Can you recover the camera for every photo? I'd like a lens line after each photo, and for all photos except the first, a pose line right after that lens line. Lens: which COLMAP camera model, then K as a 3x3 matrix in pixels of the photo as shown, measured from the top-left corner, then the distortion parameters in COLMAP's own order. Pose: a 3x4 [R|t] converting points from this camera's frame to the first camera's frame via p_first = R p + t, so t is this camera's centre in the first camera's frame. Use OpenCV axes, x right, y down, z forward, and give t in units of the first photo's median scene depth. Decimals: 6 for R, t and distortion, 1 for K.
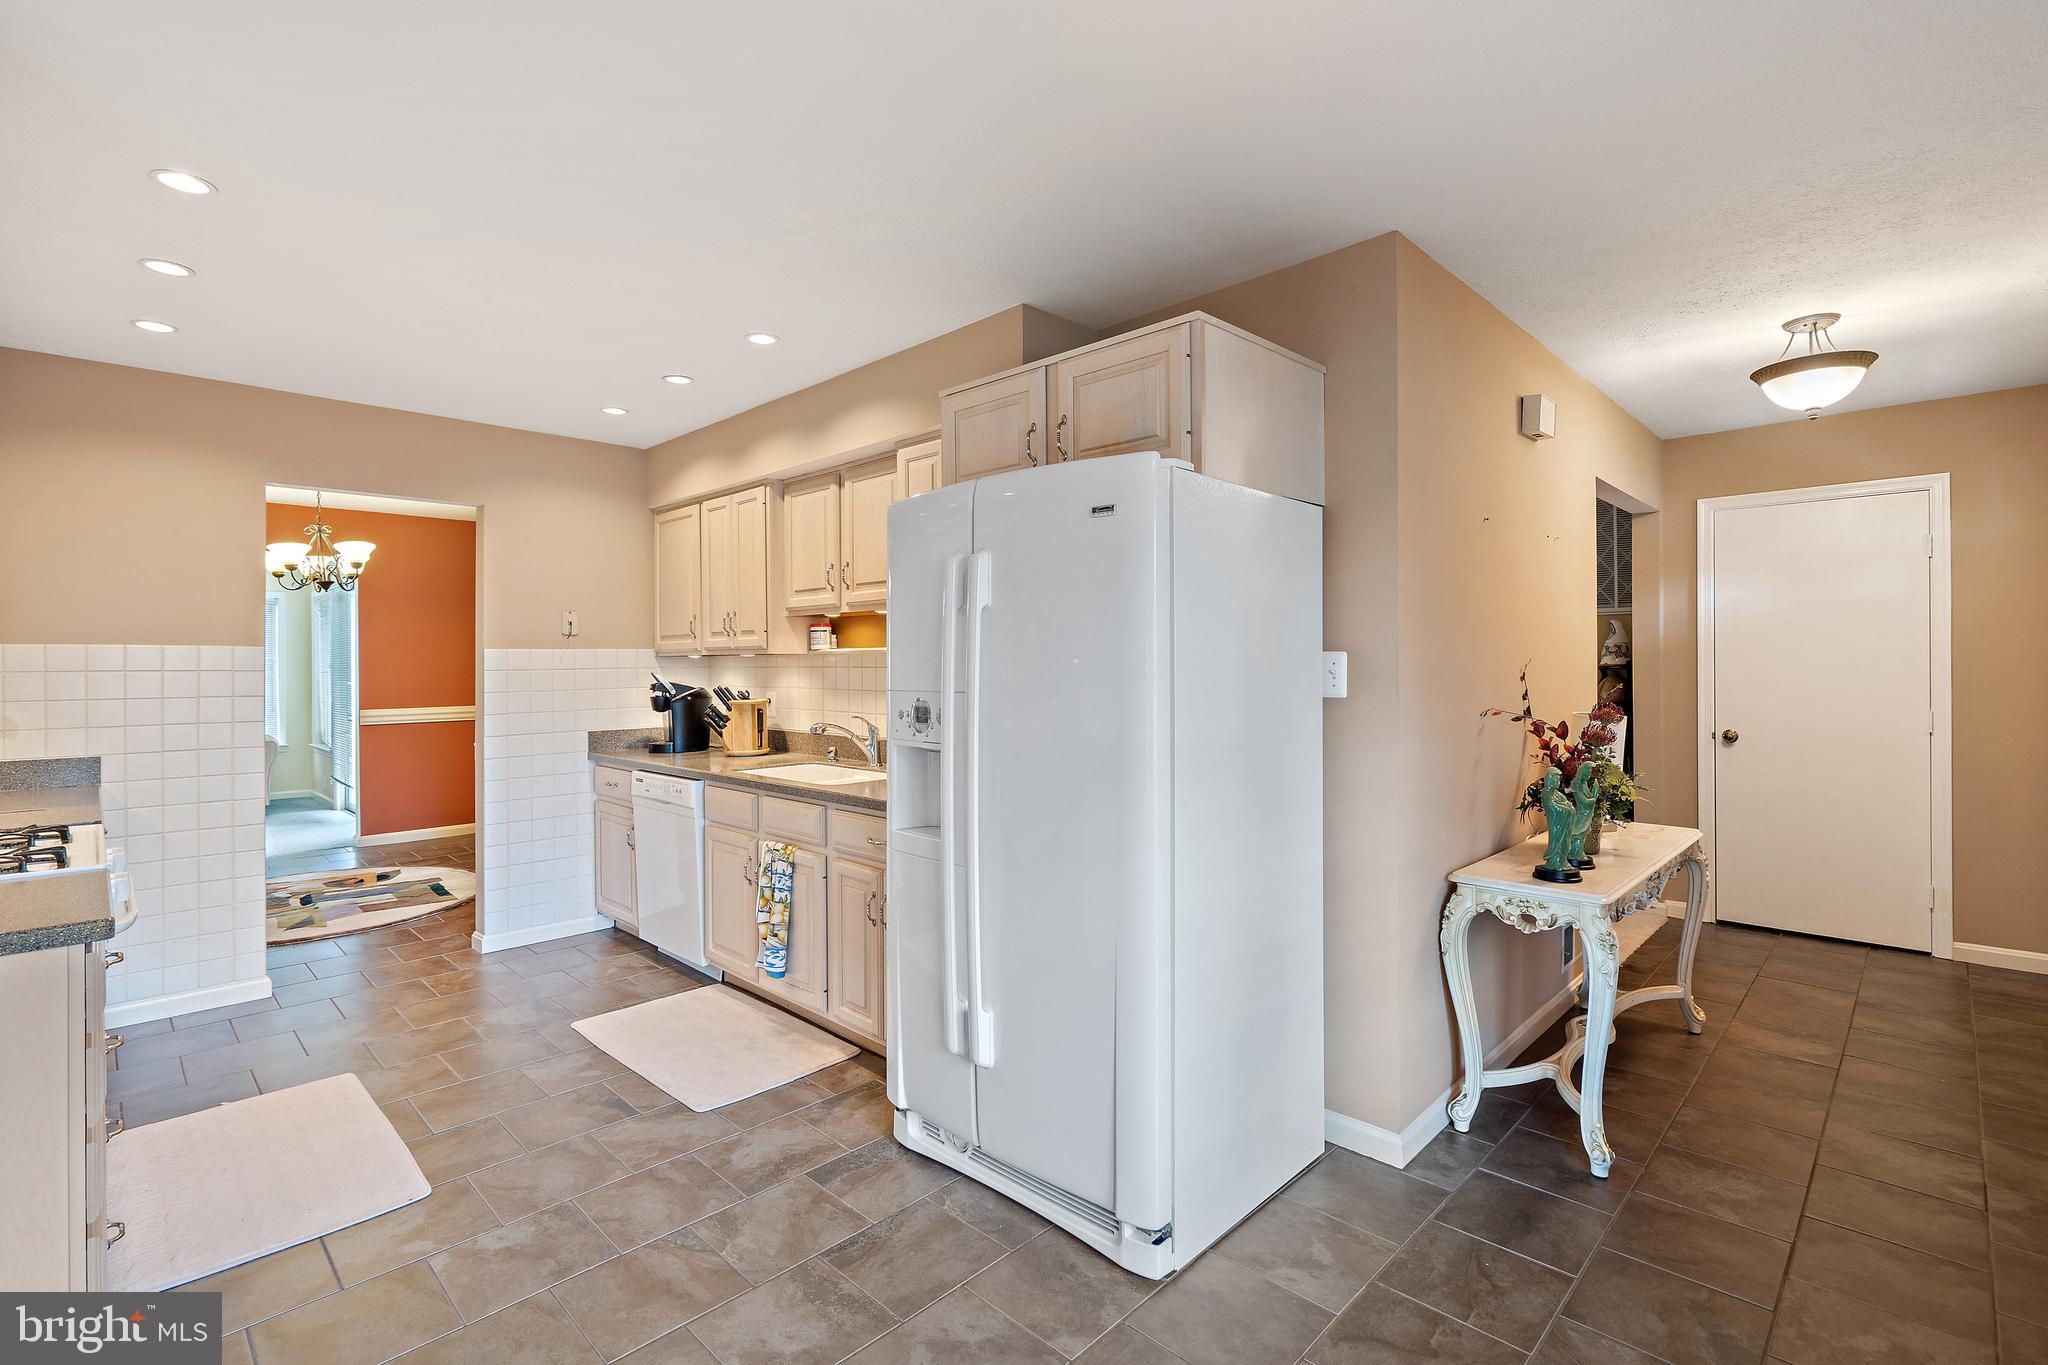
lens RADIAL K [[932.4, 0, 1024.0], [0, 932.4, 682.5], [0, 0, 1]] dist [0.001391, 0.000522]
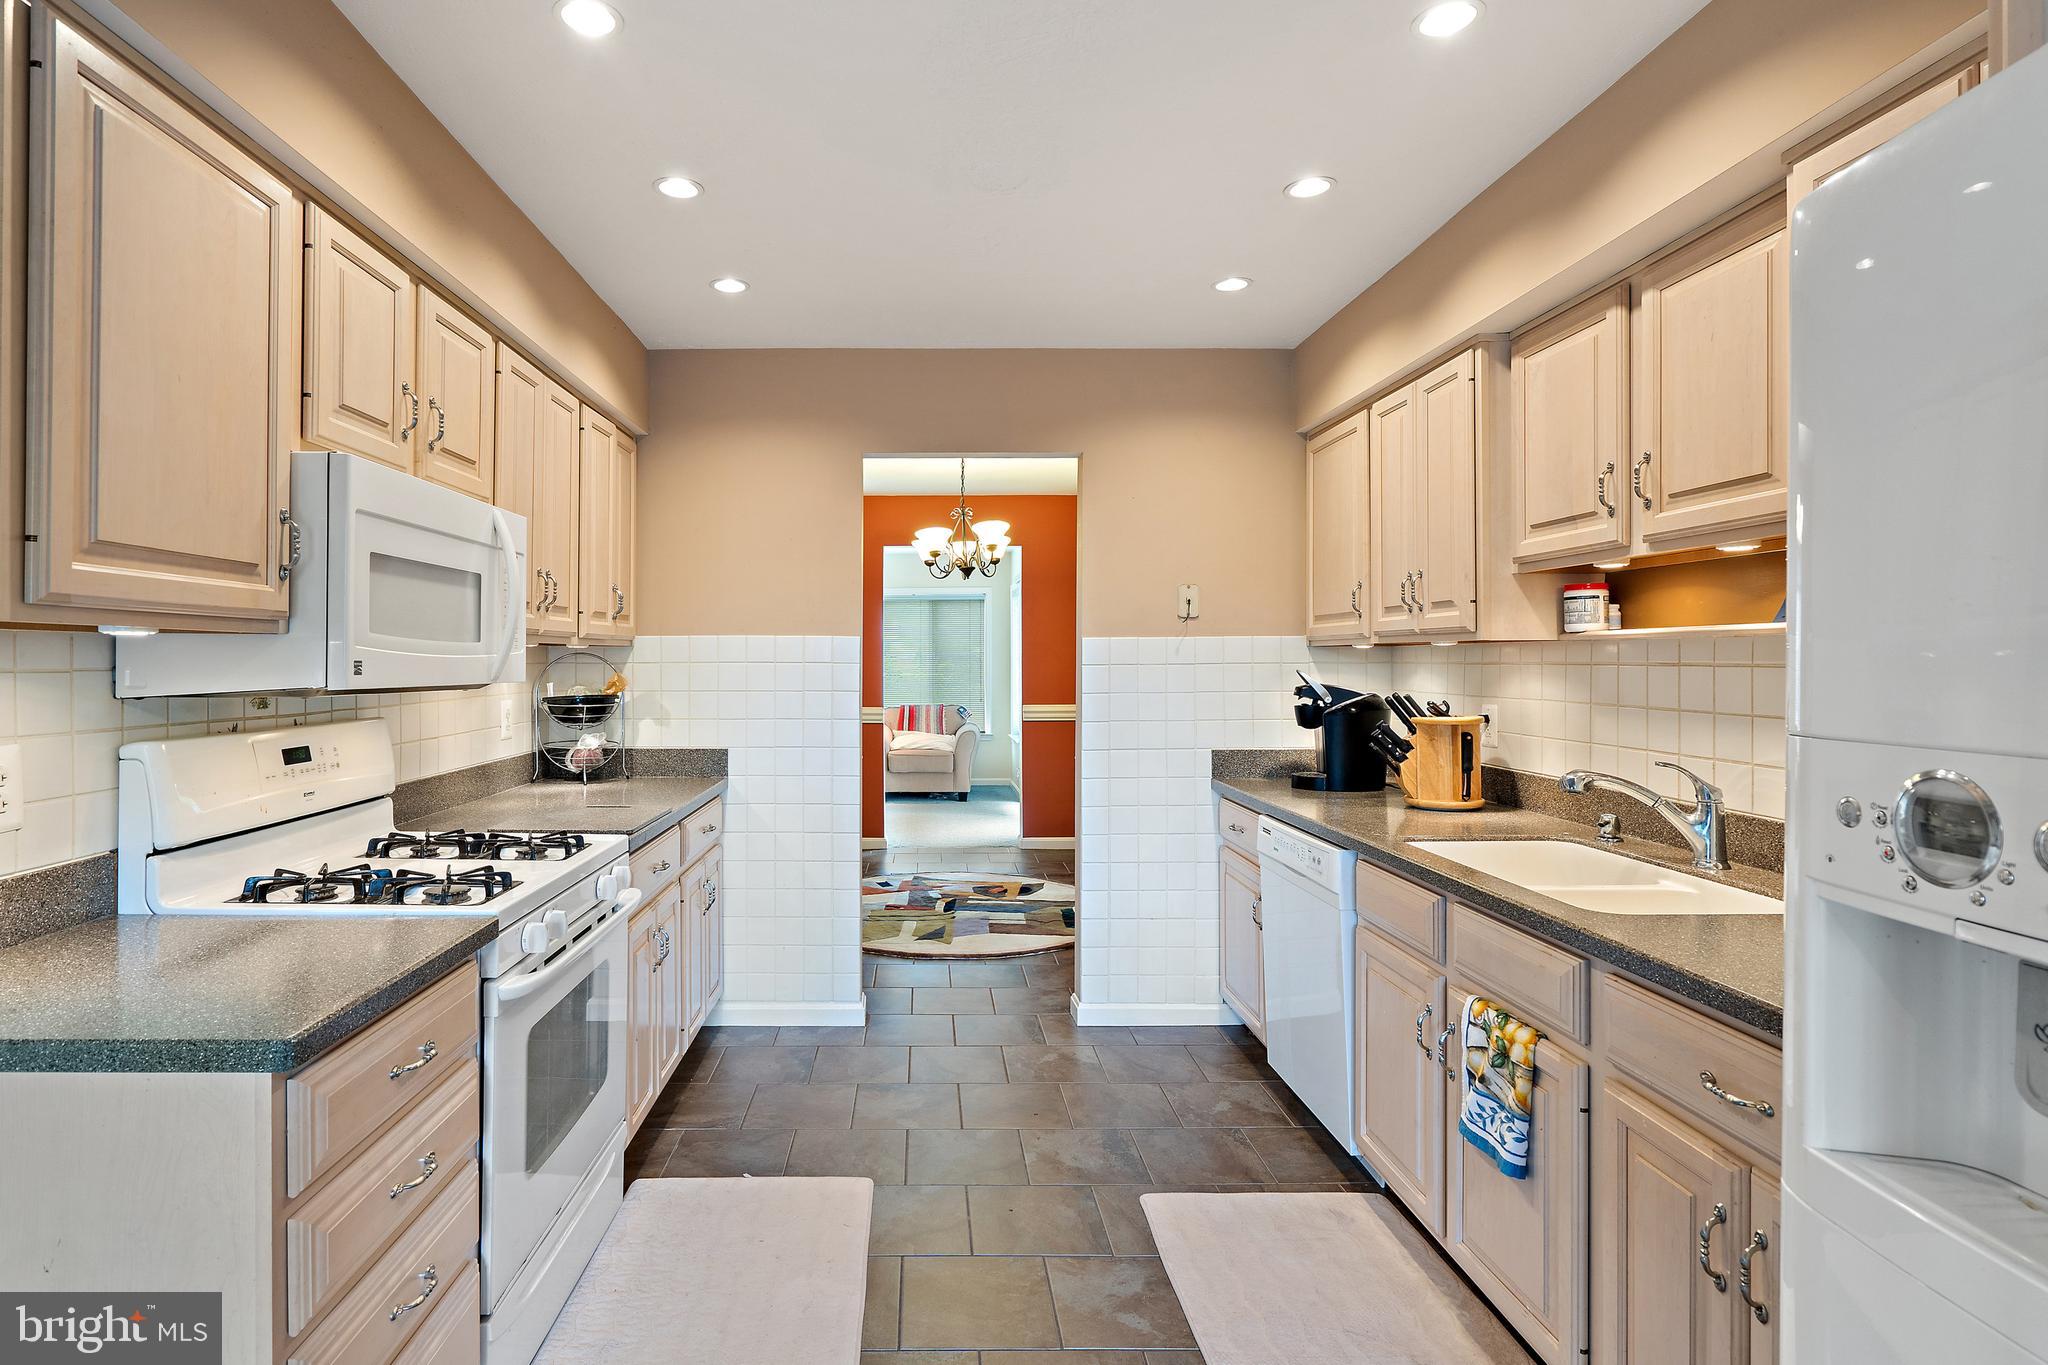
lens RADIAL K [[907.8, 0, 987.5], [0, 907.8, 654.6], [0, 0, 1]] dist [-0.000165, 0.000261]
pose [[0.688499, 0.001084, -0.725237, -0.075311], [-0.019196, 0.999676, -0.016730, -0.006577], [0.724984, 0.025441, 0.688296, 0.389092]]
